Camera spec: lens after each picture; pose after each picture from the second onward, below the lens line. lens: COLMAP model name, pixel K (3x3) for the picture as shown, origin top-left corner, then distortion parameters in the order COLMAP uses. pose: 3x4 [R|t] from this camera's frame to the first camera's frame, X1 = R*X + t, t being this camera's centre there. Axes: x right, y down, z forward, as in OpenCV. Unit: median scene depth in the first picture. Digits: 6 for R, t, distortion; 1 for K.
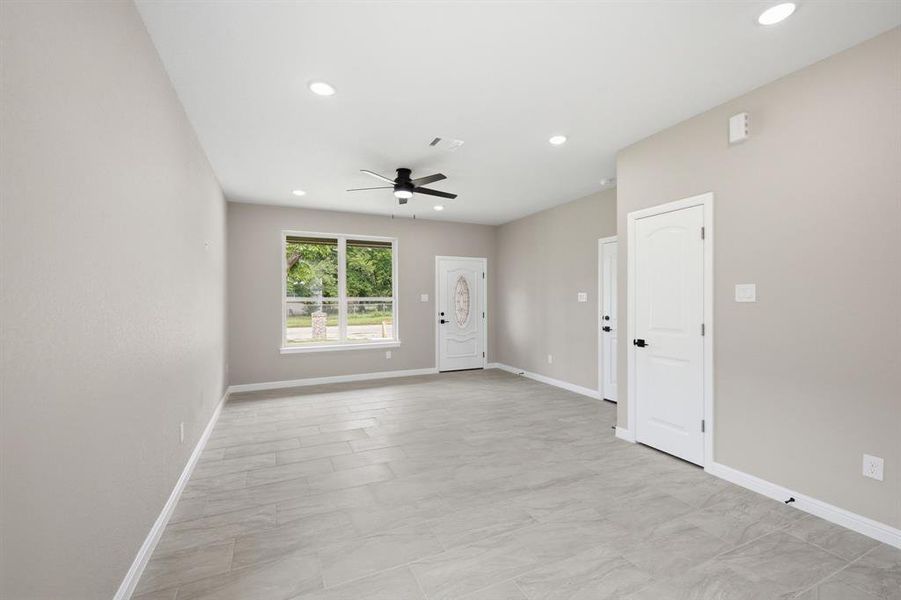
lens RADIAL K [[377.4, 0, 445.6], [0, 377.4, 302.6], [0, 0, 1]] dist [0.003855, -0.000466]
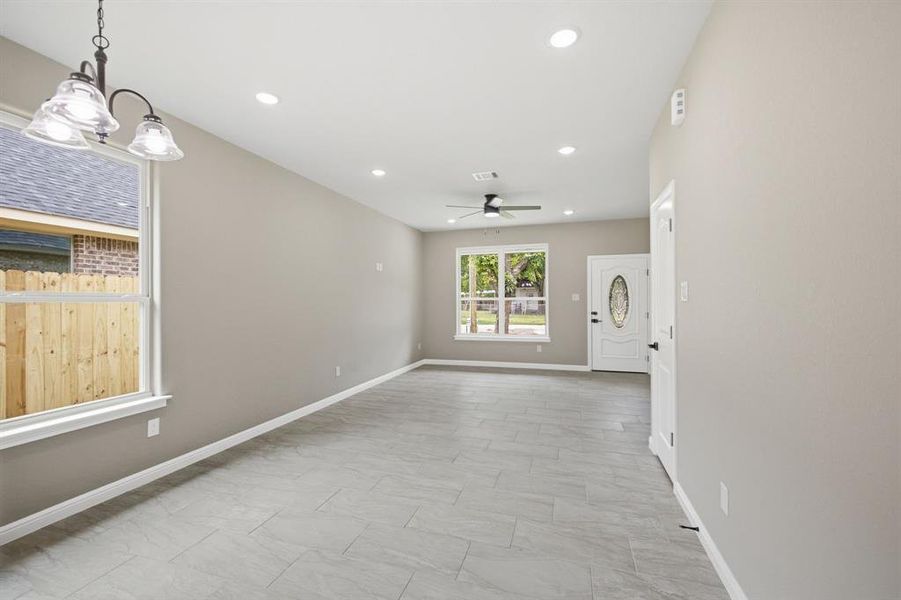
lens RADIAL K [[377.4, 0, 454.5], [0, 377.4, 295.5], [0, 0, 1]] dist [0.003855, -0.000466]
pose [[0.752012, -0.009905, -0.659075, 0.666386], [-0.002484, 0.999837, -0.017861, 0.002910], [0.659145, 0.015069, 0.751865, -0.014204]]
